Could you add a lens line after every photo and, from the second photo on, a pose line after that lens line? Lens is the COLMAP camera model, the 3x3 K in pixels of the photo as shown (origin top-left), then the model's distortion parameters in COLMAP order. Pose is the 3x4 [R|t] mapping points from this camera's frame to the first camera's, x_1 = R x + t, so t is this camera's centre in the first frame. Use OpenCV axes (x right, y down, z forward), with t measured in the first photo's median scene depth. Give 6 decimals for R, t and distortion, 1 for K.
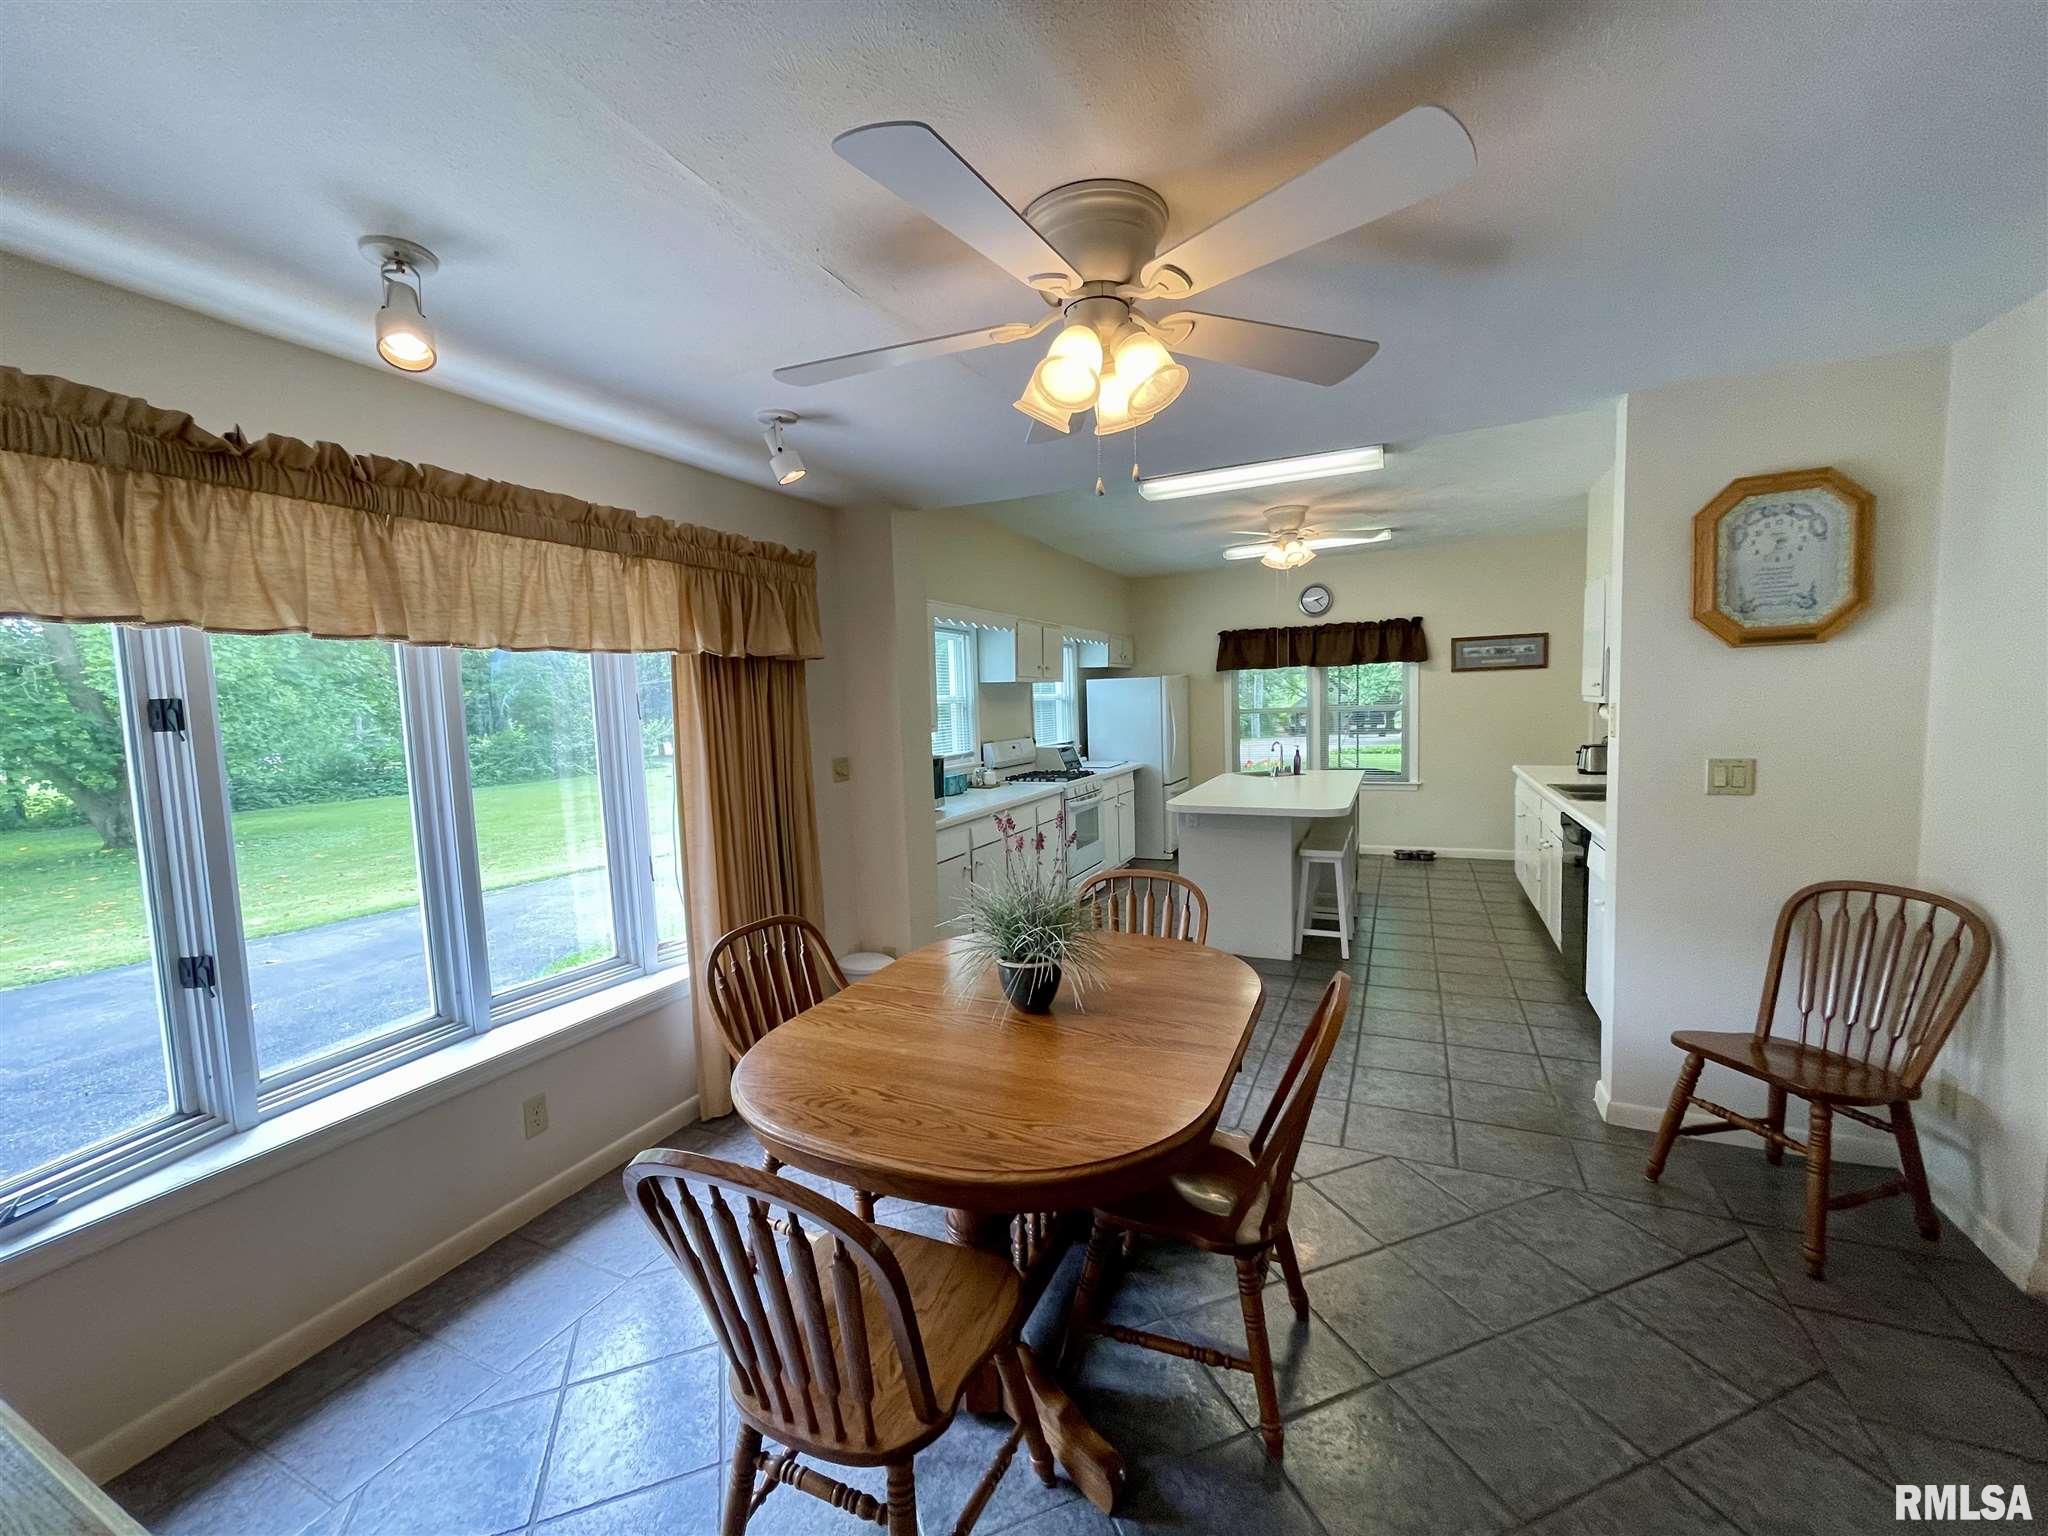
lens RADIAL K [[827.5, 0, 1014.3], [0, 827.5, 768.0], [0, 0, 1]] dist [-0.001098, 0.003212]
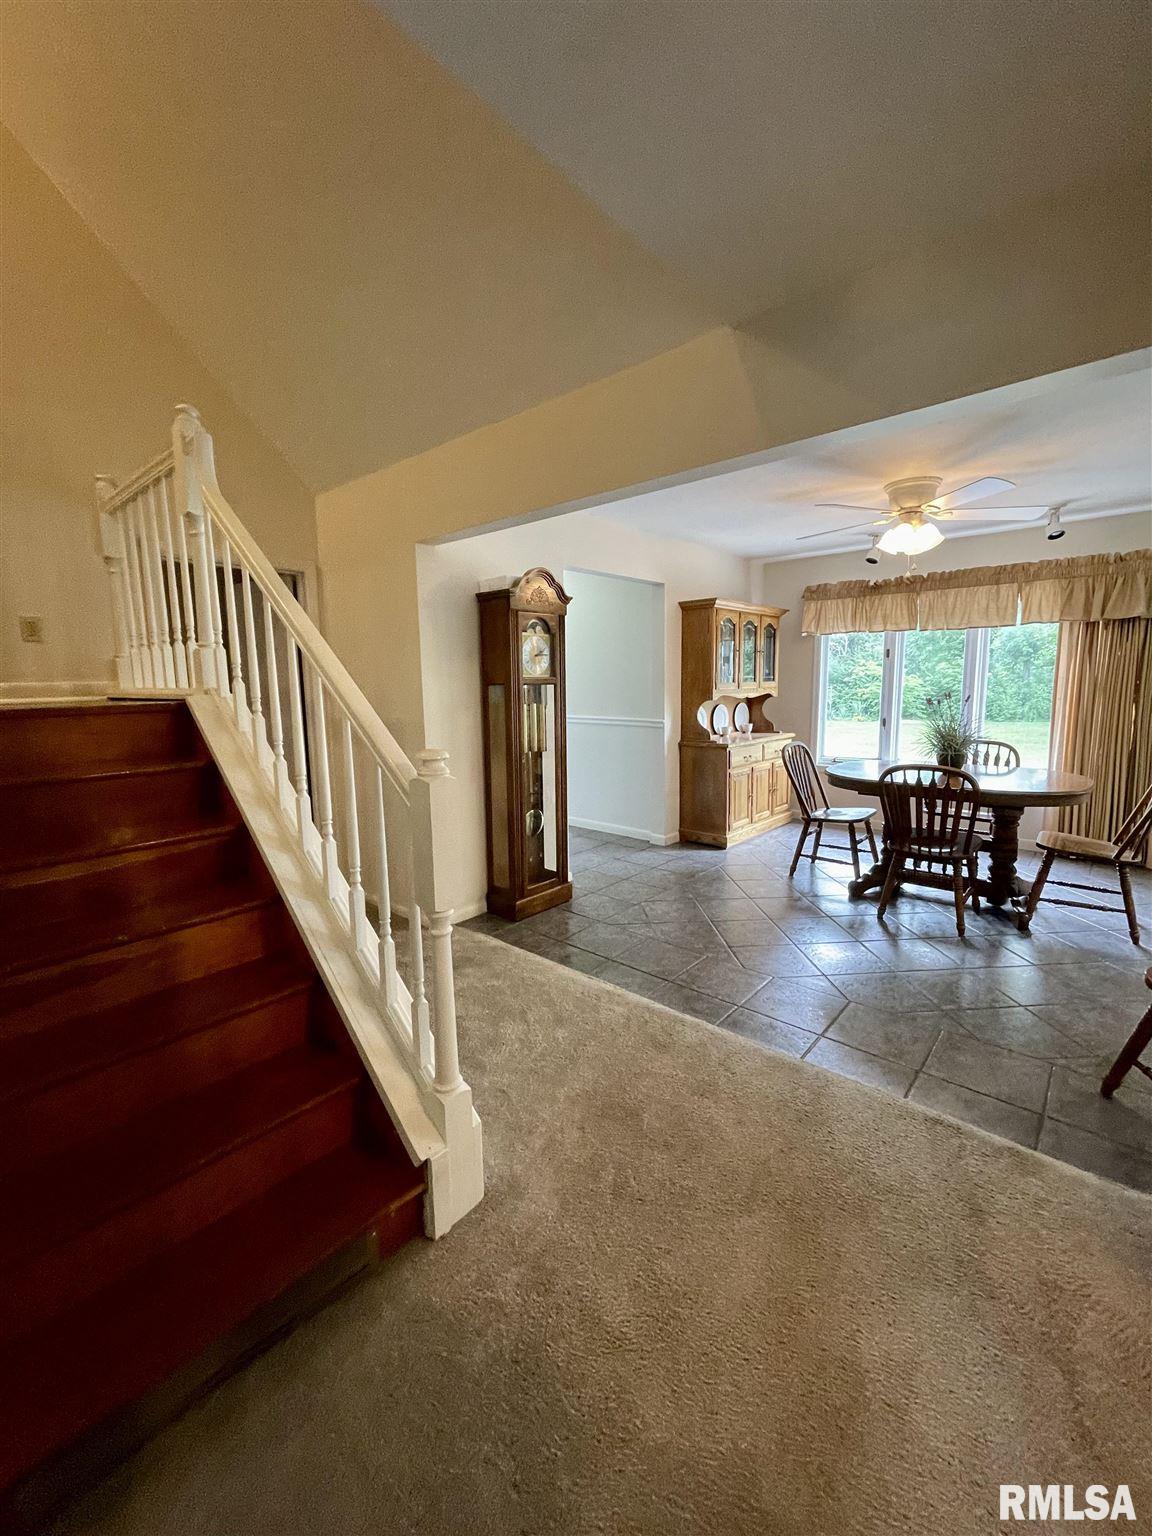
lens RADIAL K [[620.6, 0, 581.7], [0, 620.6, 764.9], [0, 0, 1]] dist [-0.001098, 0.003212]
pose [[-0.263016, 0.167576, -0.950127, 2.091300], [-0.064488, 0.979544, 0.190616, -0.006436], [0.962634, 0.111407, -0.246829, 0.373515]]
